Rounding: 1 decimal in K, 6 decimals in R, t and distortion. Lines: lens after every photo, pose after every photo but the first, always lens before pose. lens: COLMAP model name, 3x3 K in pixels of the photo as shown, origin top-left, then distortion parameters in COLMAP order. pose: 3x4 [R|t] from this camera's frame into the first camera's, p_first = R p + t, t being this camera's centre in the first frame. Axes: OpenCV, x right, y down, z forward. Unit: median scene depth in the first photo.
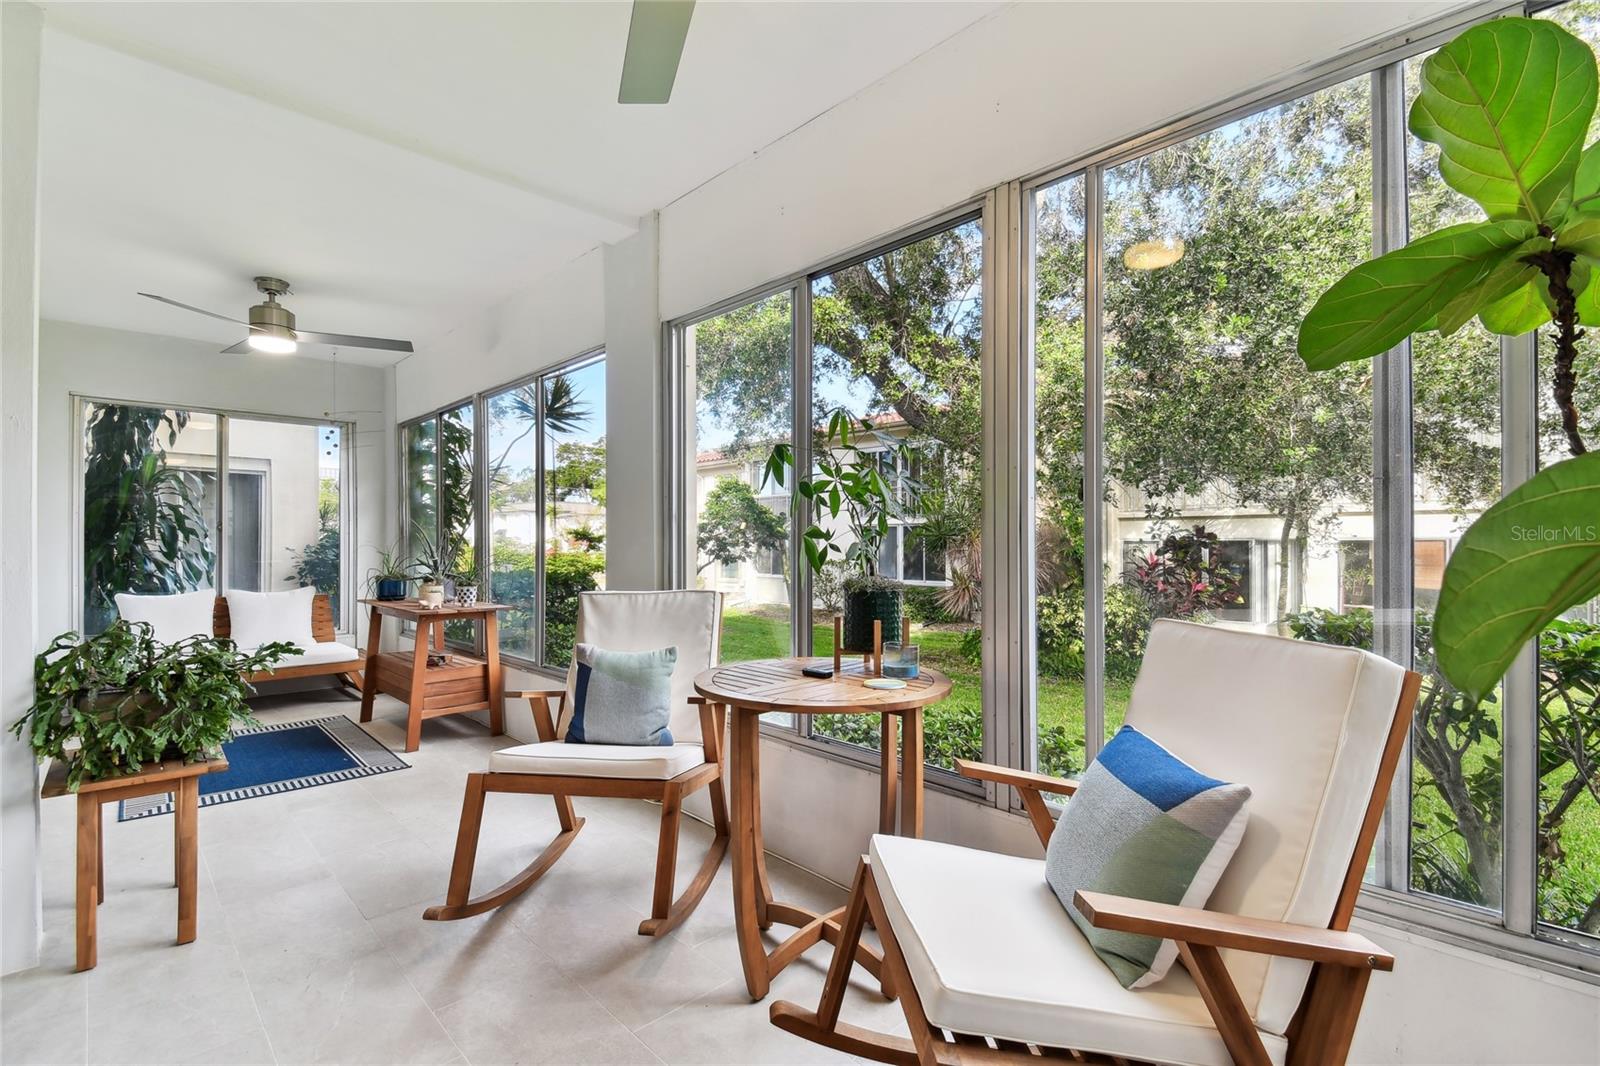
lens RADIAL K [[719.1, 0, 806.9], [0, 719.1, 526.8], [0, 0, 1]] dist [0.040229, -0.024077]
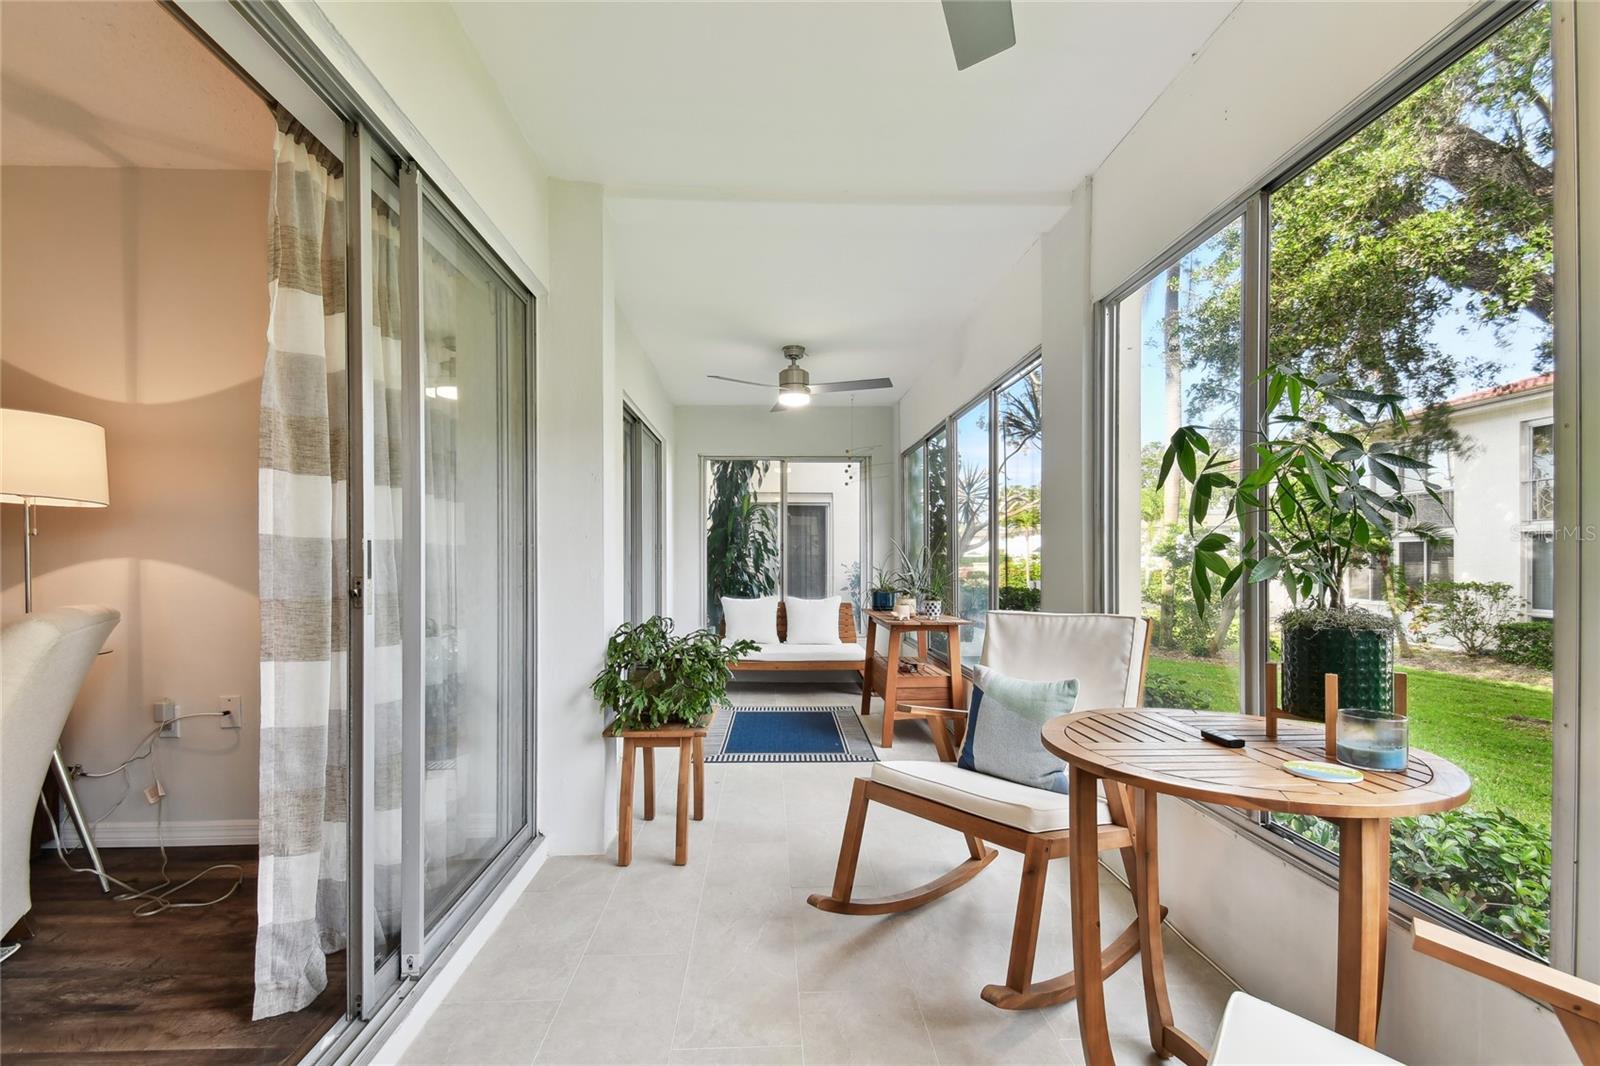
lens RADIAL K [[722.9, 0, 807.5], [0, 722.9, 552.6], [0, 0, 1]] dist [0.033193, -0.009272]
pose [[0.747387, -0.009167, -0.664326, 0.119009], [0.017318, 0.999834, 0.005686, 0.004077], [0.664164, -0.015754, 0.747421, 0.114118]]
